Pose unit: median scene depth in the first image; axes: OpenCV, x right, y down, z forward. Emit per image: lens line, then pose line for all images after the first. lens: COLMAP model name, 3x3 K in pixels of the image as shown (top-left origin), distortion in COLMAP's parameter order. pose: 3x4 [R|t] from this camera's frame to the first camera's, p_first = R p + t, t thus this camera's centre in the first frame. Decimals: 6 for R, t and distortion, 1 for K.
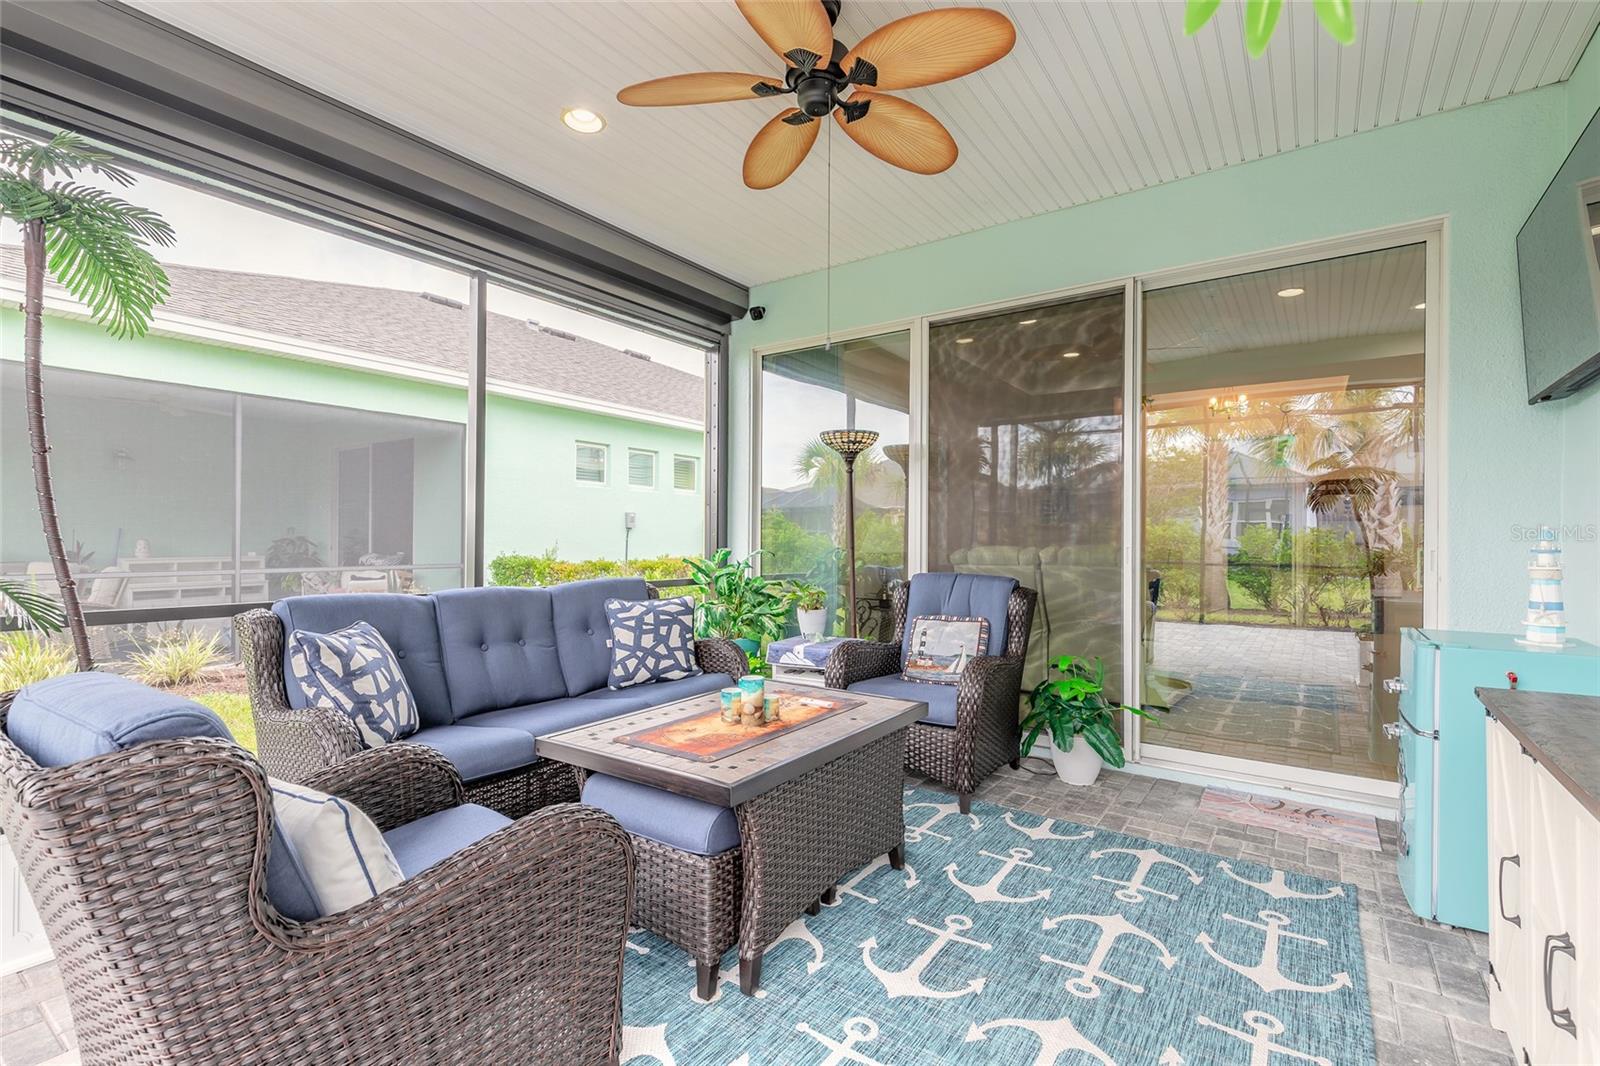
lens RADIAL K [[727.8, 0, 796.8], [0, 727.8, 538.5], [0, 0, 1]] dist [0.010589, -0.000706]
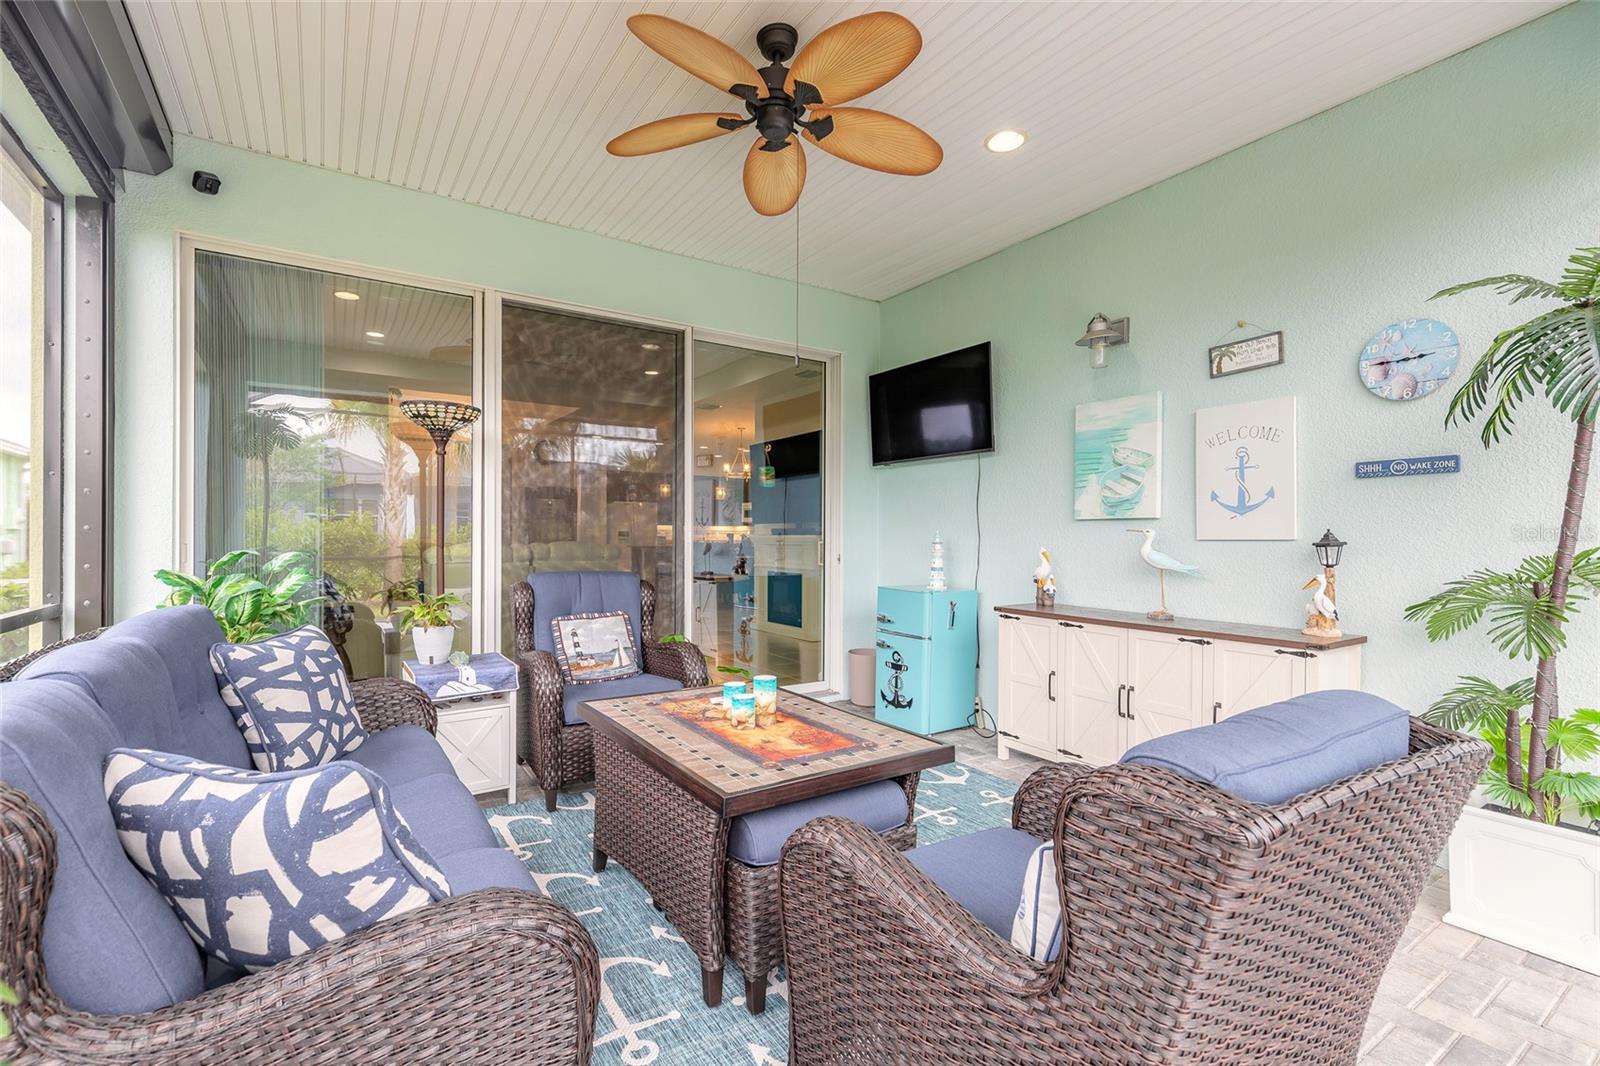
lens RADIAL K [[721.7, 0, 791.2], [0, 721.7, 537.9], [0, 0, 1]] dist [0.005365, -0.000481]
pose [[0.365490, -0.004210, 0.930806, -0.624299], [-0.004176, 0.999972, 0.006163, -0.004717], [-0.930806, -0.006140, 0.365462, 0.389579]]
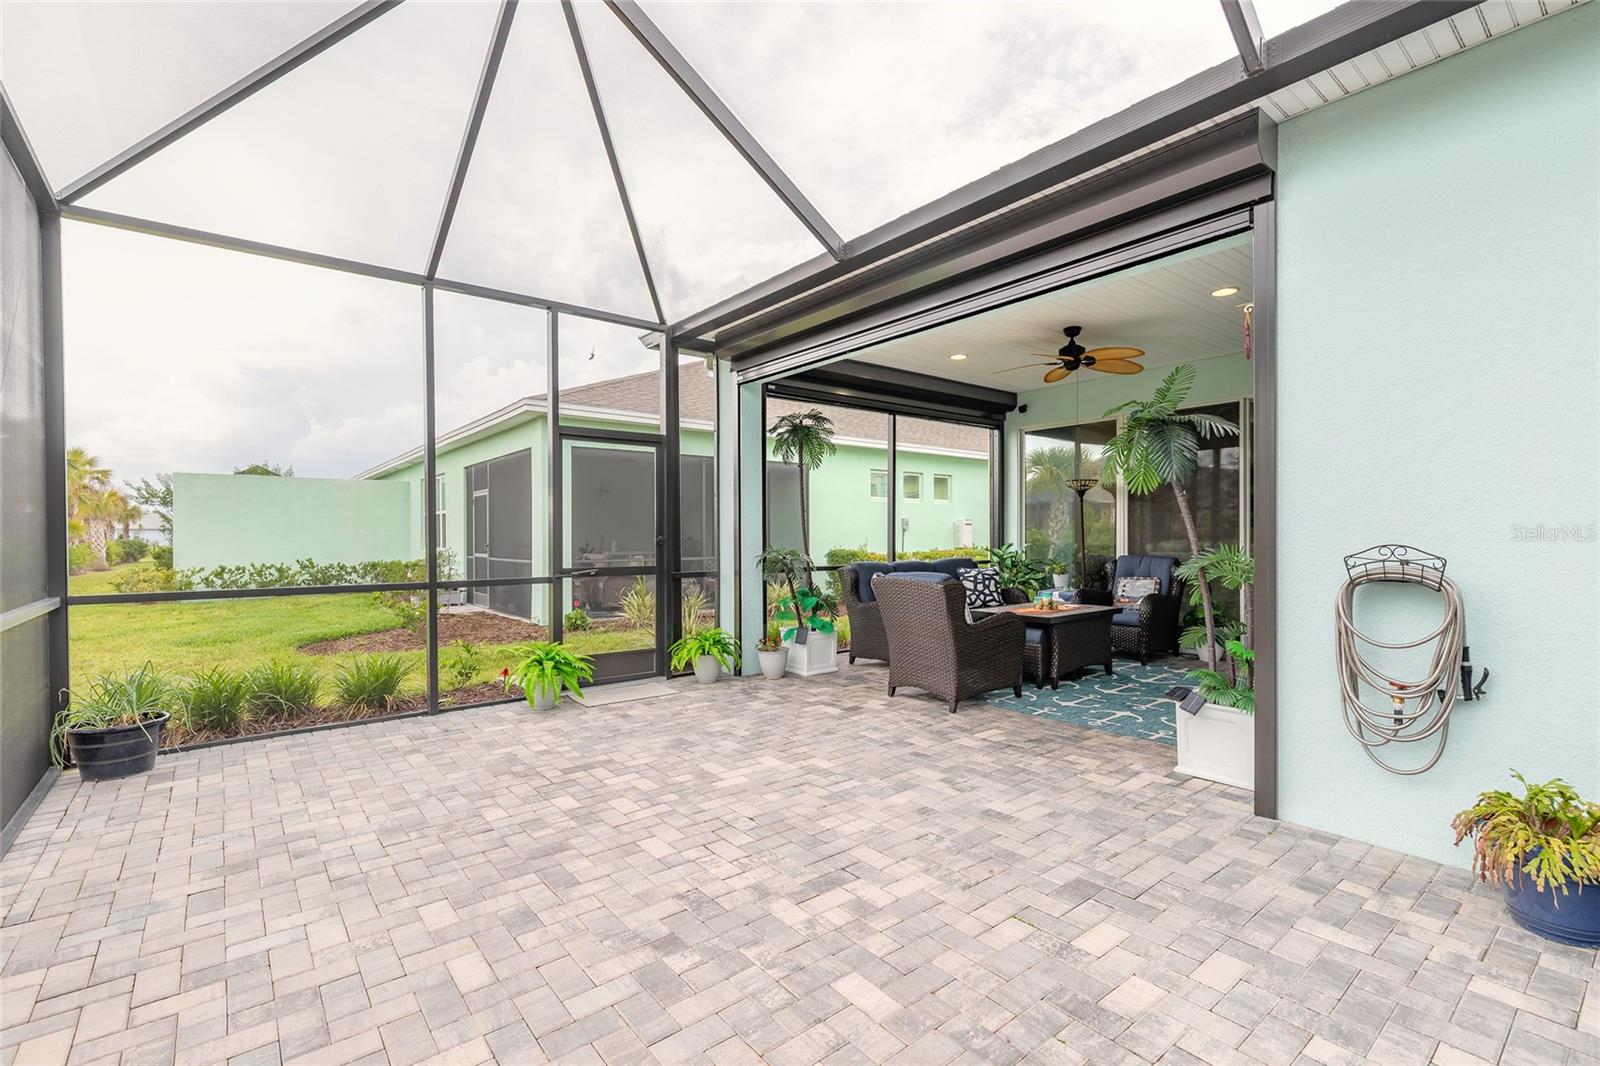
lens RADIAL K [[721.7, 0, 791.2], [0, 721.7, 537.9], [0, 0, 1]] dist [0.005365, -0.000481]
pose [[0.958988, -0.008366, -0.283322, -0.132722], [0.009779, 0.999946, 0.003571, -0.013411], [0.283277, -0.006195, 0.959018, -1.116717]]
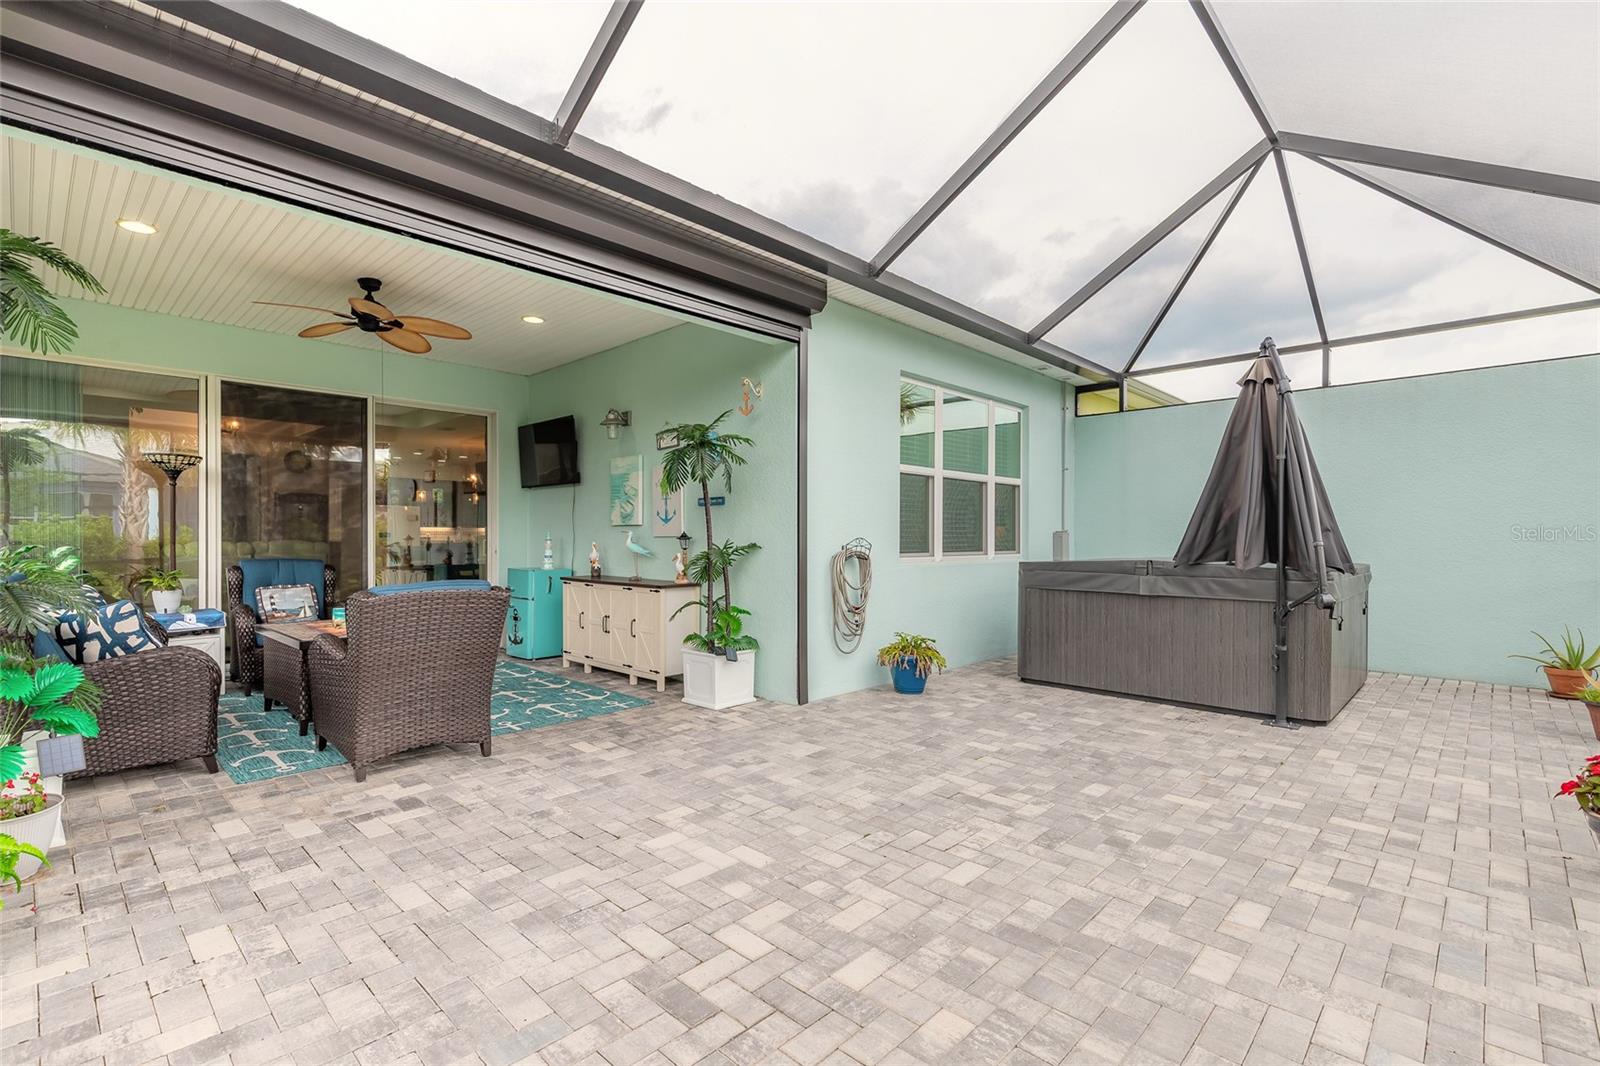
lens RADIAL K [[734.9, 0, 795.0], [0, 734.9, 538.8], [0, 0, 1]] dist [0.007924, -0.000354]
pose [[0.144577, -0.006272, 0.989474, -1.243076], [-0.000685, 0.999979, 0.006438, -0.005762], [-0.989493, -0.001609, 0.144570, -0.337517]]
